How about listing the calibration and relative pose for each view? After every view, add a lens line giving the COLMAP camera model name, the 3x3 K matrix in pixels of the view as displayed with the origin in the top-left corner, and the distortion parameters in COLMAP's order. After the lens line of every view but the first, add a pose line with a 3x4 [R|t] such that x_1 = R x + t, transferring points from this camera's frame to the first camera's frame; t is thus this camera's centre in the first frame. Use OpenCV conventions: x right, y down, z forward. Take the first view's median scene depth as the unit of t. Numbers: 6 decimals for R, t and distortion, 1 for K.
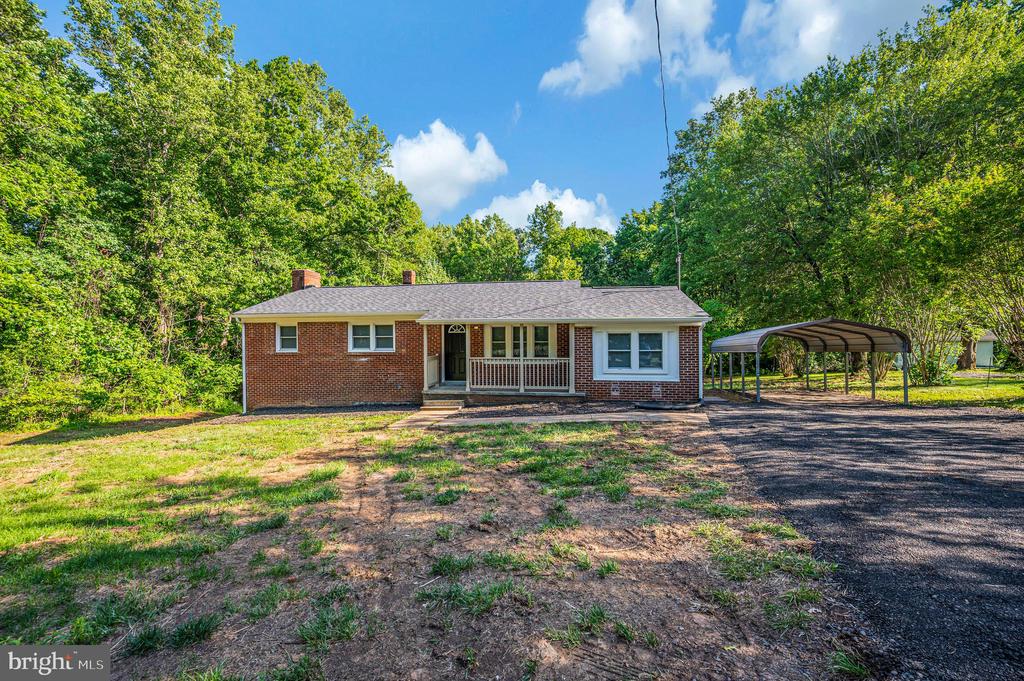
lens RADIAL K [[414.2, 0, 488.9], [0, 414.2, 344.6], [0, 0, 1]] dist [-0.004059, -0.000464]
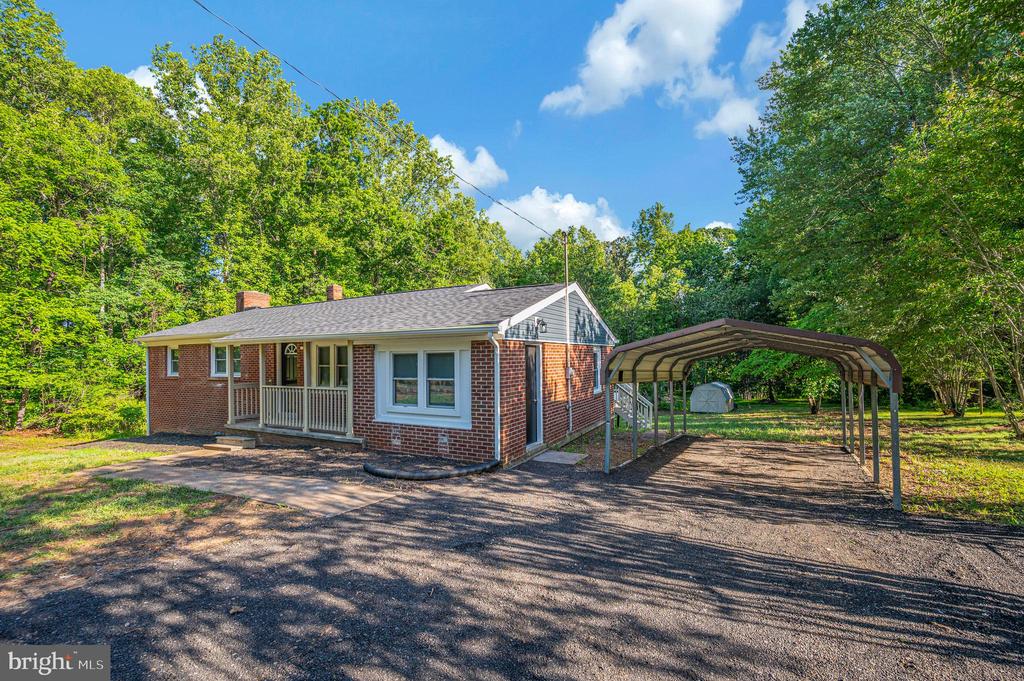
lens RADIAL K [[414.2, 0, 511.2], [0, 414.2, 346.9], [0, 0, 1]] dist [-0.004059, -0.000464]
pose [[0.952640, -0.014703, -0.303744, 0.664759], [0.003057, 0.999243, -0.038781, -0.010308], [0.304084, 0.036016, 0.951964, 0.397248]]
